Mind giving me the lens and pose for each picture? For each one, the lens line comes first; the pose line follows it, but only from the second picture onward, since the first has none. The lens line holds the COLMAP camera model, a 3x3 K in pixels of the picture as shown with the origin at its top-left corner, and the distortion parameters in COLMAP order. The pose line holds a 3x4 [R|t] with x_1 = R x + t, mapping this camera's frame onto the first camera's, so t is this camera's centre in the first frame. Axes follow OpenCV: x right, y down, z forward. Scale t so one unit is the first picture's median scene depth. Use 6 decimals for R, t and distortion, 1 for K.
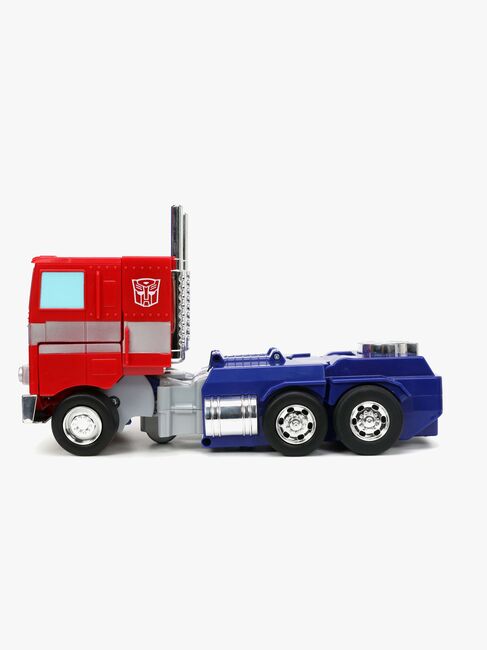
lens RADIAL K [[1297.2, 0, 243.5], [0, 1297.2, 325.0], [0, 0, 1]] dist [0.015241, 0.014195]
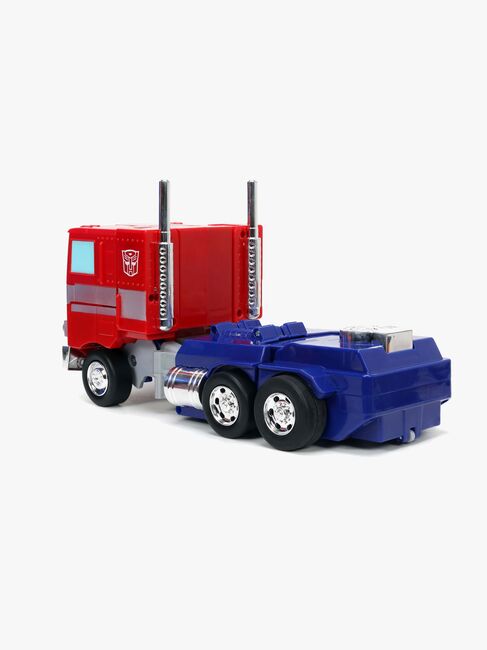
lens RADIAL K [[1297.2, 0, 243.5], [0, 1297.2, 325.0], [0, 0, 1]] dist [0.015241, 0.014195]
pose [[0.538537, 0.095883, -0.837129, 0.881170], [-0.030734, 0.995079, 0.094203, -0.078222], [0.842041, -0.025003, 0.538833, 0.500591]]
